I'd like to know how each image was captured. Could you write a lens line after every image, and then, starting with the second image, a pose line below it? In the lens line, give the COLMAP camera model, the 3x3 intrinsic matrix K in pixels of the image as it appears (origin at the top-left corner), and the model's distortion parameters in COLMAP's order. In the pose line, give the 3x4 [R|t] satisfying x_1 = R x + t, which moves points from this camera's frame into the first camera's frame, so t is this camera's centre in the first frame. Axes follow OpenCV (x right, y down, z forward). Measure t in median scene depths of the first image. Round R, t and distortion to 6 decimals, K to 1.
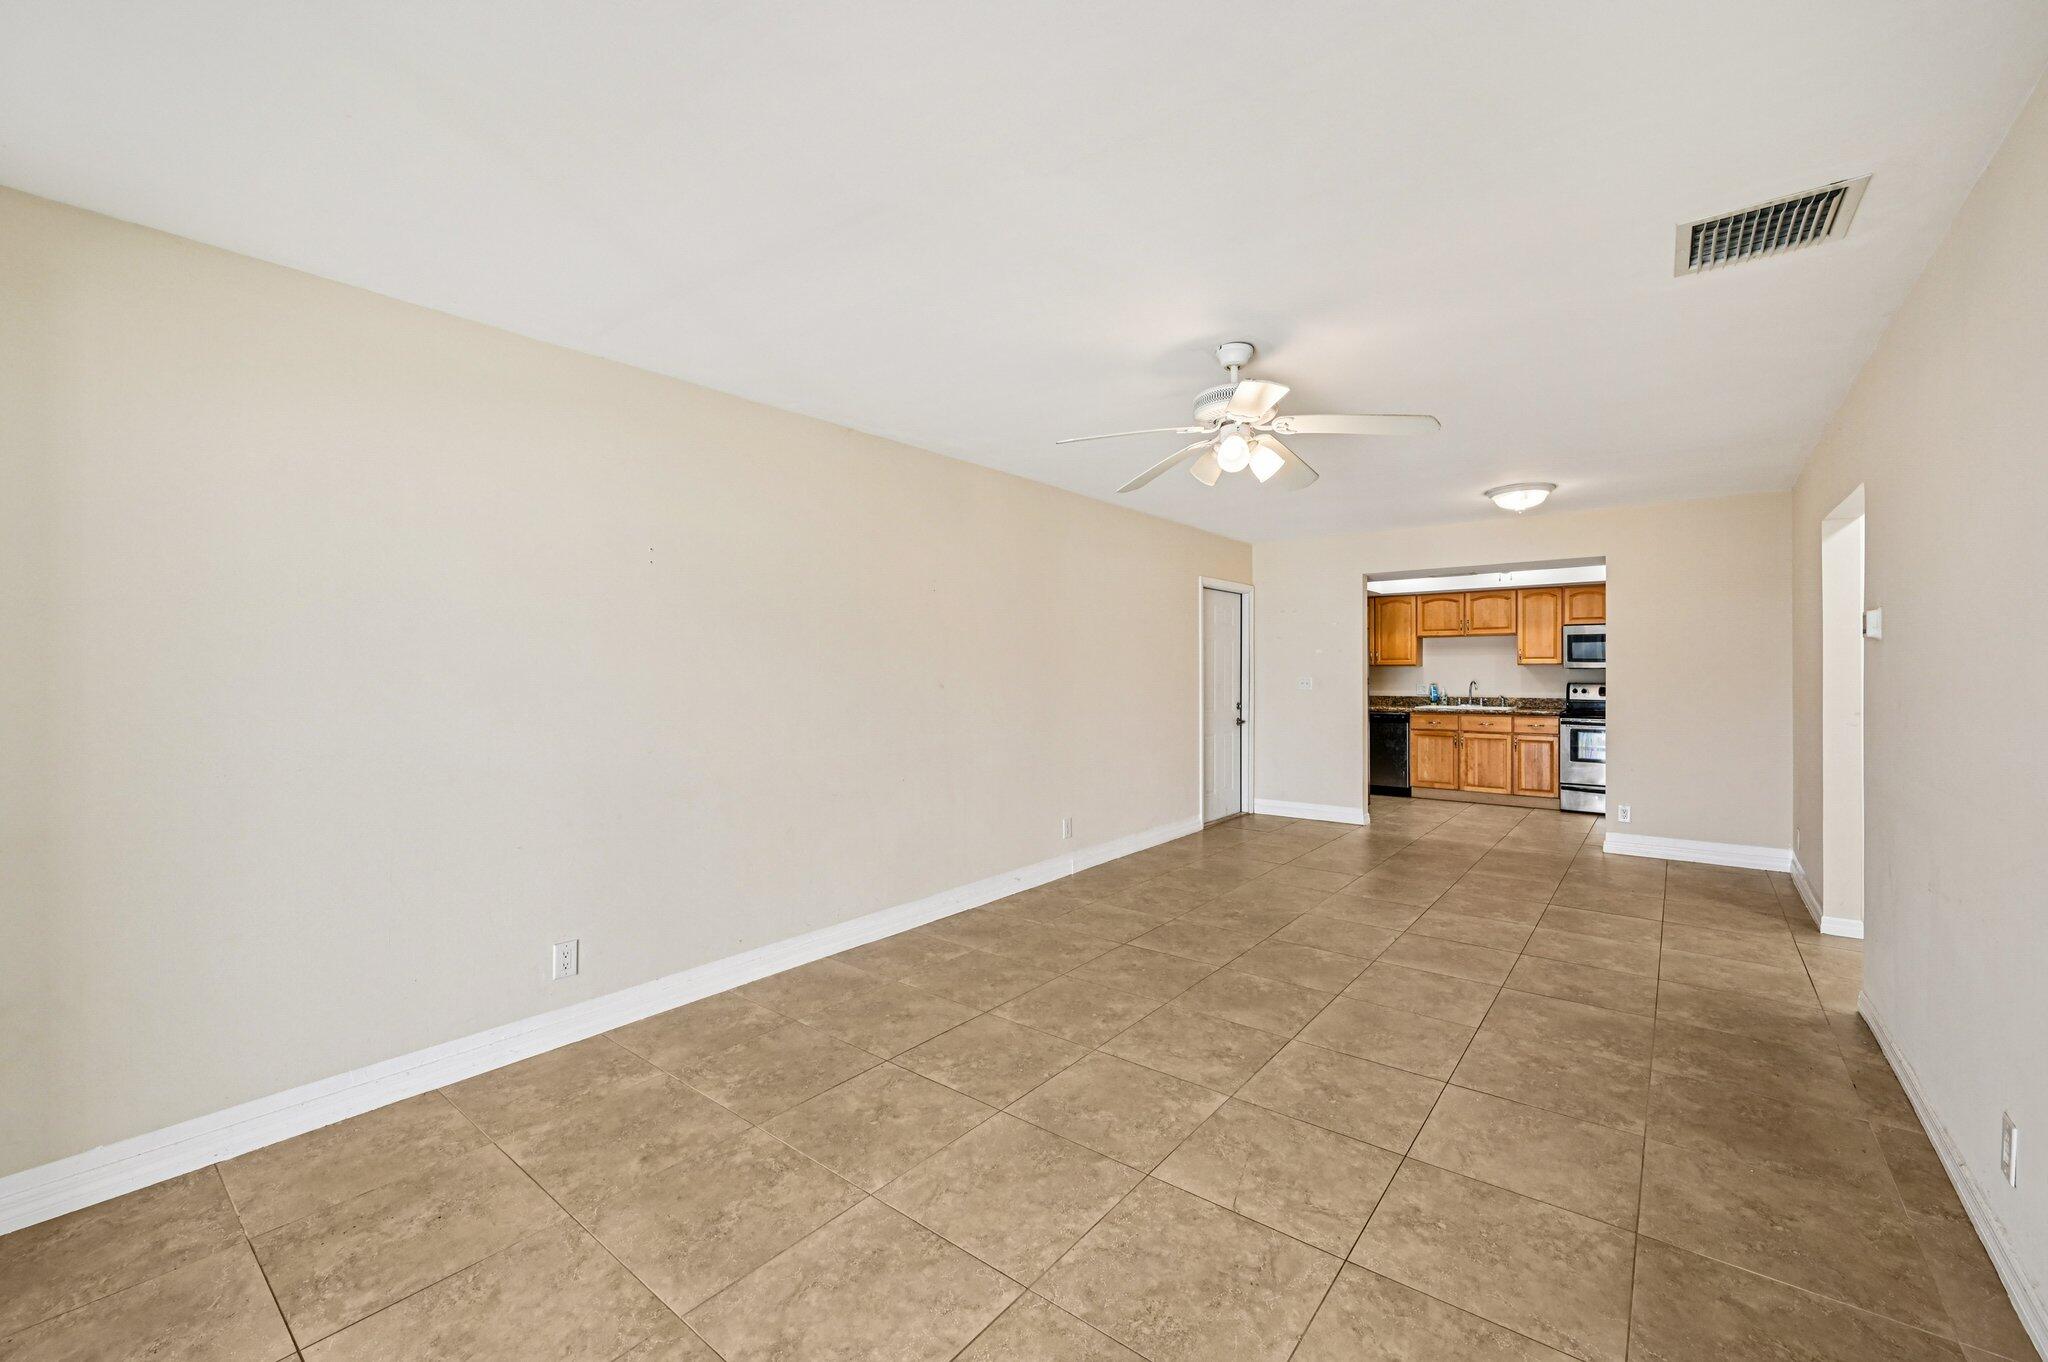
lens RADIAL K [[830.6, 0, 1021.6], [0, 830.6, 668.2], [0, 0, 1]] dist [-0.003904, 0.001332]
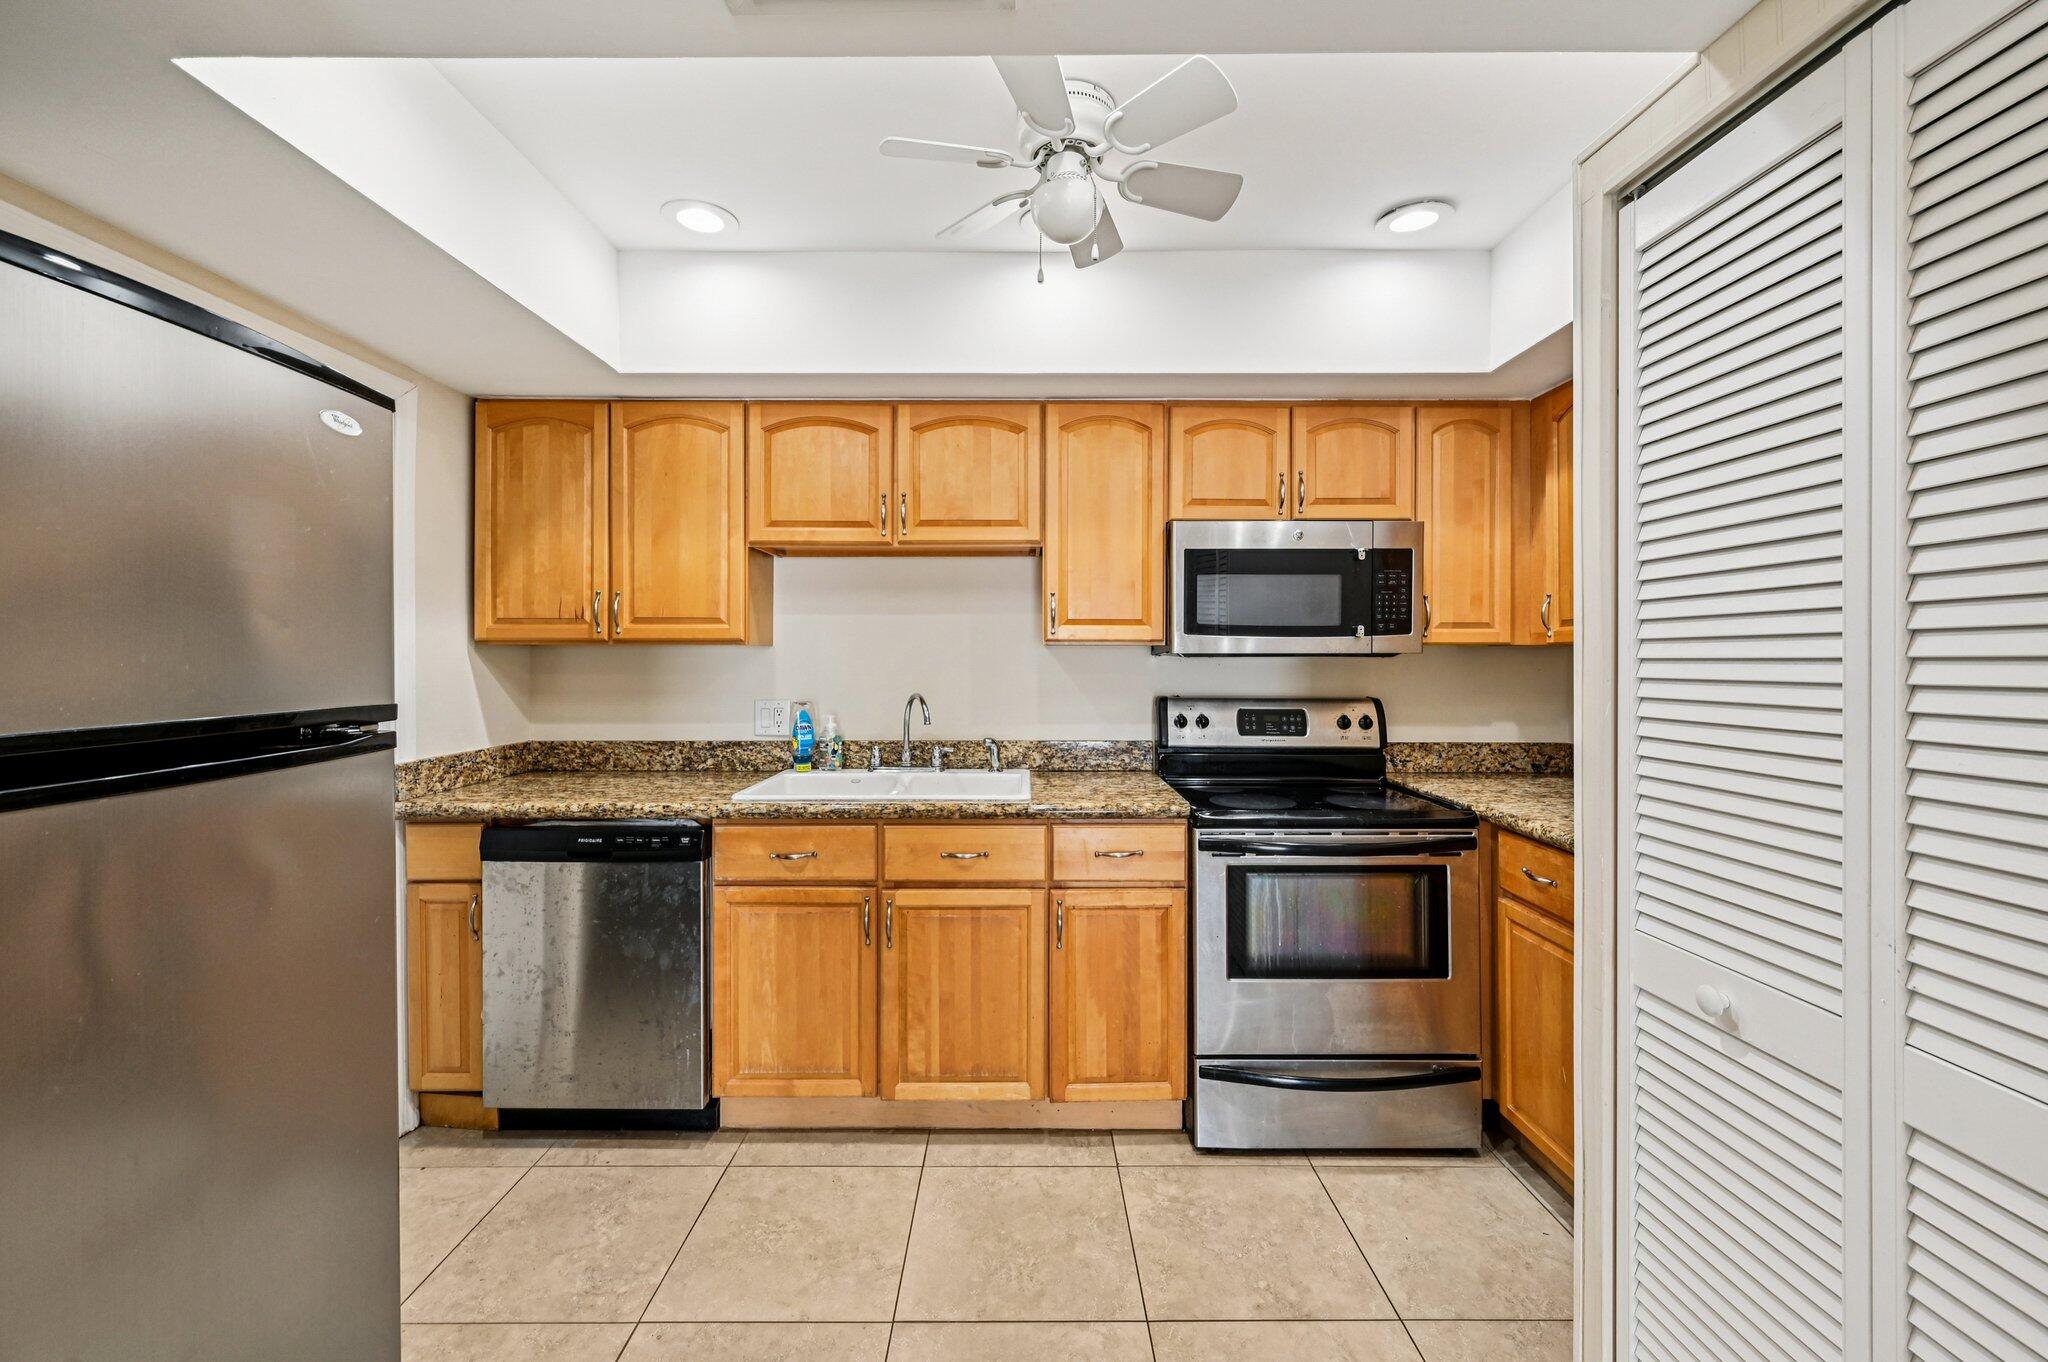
lens RADIAL K [[830.6, 0, 1003.6], [0, 830.6, 646.5], [0, 0, 1]] dist [-0.003904, 0.001332]
pose [[0.793498, 0.004904, 0.608553, 0.836254], [-0.002576, 0.999986, -0.004699, -0.003124], [-0.608568, 0.002161, 0.793499, 1.612110]]
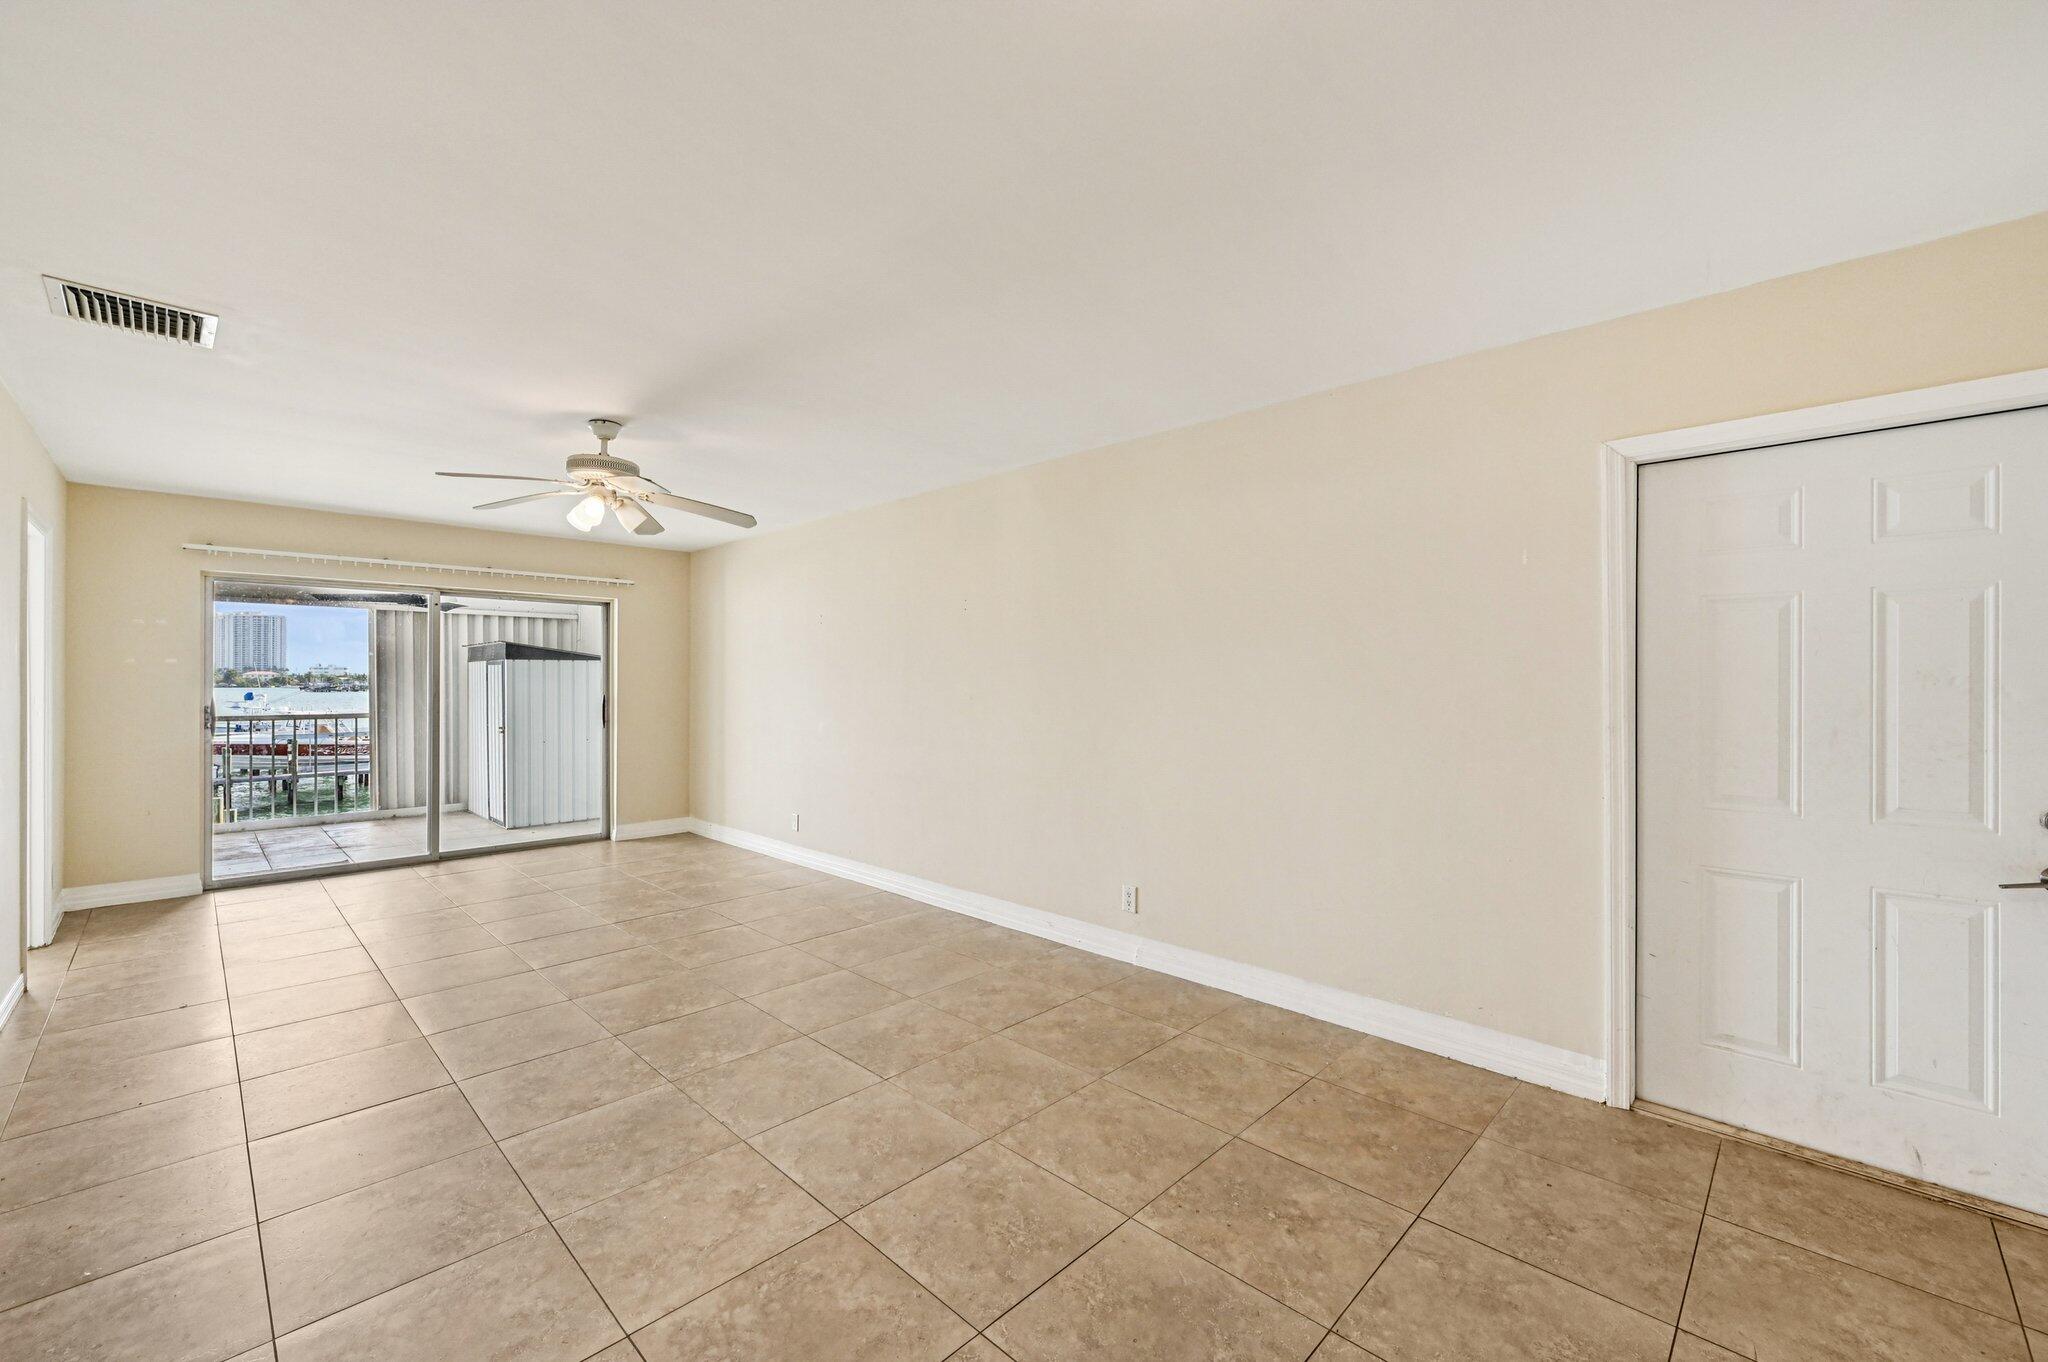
lens RADIAL K [[830.6, 0, 1031.6], [0, 830.6, 671.7], [0, 0, 1]] dist [-0.003904, 0.001332]
pose [[-0.097509, -0.009102, -0.995193, 1.102206], [0.000669, 0.999957, -0.009211, -0.002916], [0.995234, -0.001564, -0.097498, 1.358719]]
